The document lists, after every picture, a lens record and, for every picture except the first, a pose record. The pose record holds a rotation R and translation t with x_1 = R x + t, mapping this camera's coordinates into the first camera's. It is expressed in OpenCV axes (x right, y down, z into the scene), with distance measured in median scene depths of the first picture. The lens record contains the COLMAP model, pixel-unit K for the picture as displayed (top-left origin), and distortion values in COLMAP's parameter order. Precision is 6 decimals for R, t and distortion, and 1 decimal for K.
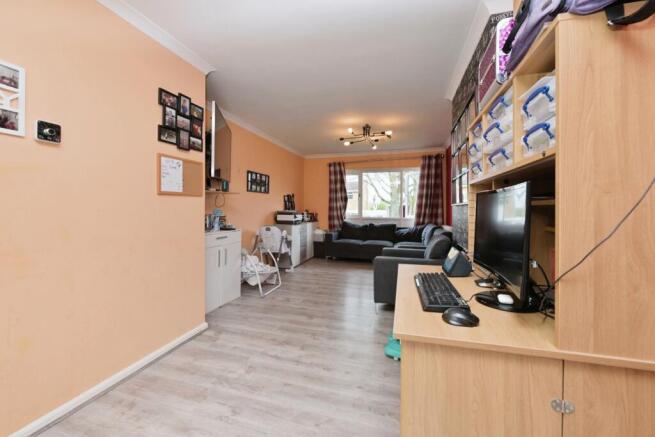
lens RADIAL K [[270.8, 0, 328.9], [0, 270.8, 201.8], [0, 0, 1]] dist [0.000458, -0.000032]
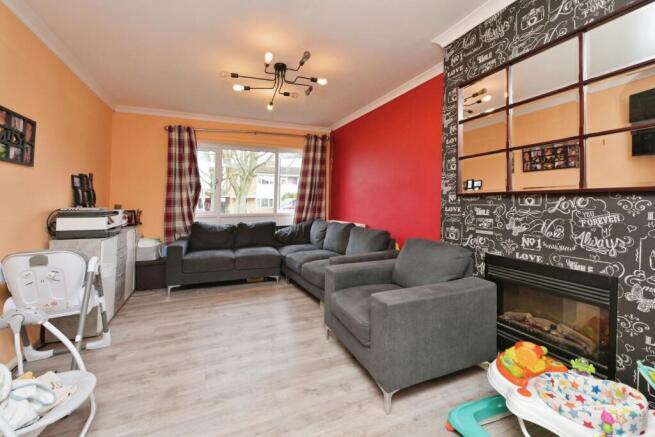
lens RADIAL K [[274.3, 0, 330.8], [0, 274.3, 189.1], [0, 0, 1]] dist [-0.001997, -0.000317]
pose [[0.771708, 0.017731, 0.635730, -0.111204], [-0.006442, 0.999778, -0.020065, 0.006546], [-0.635944, 0.011389, 0.771651, 0.325752]]
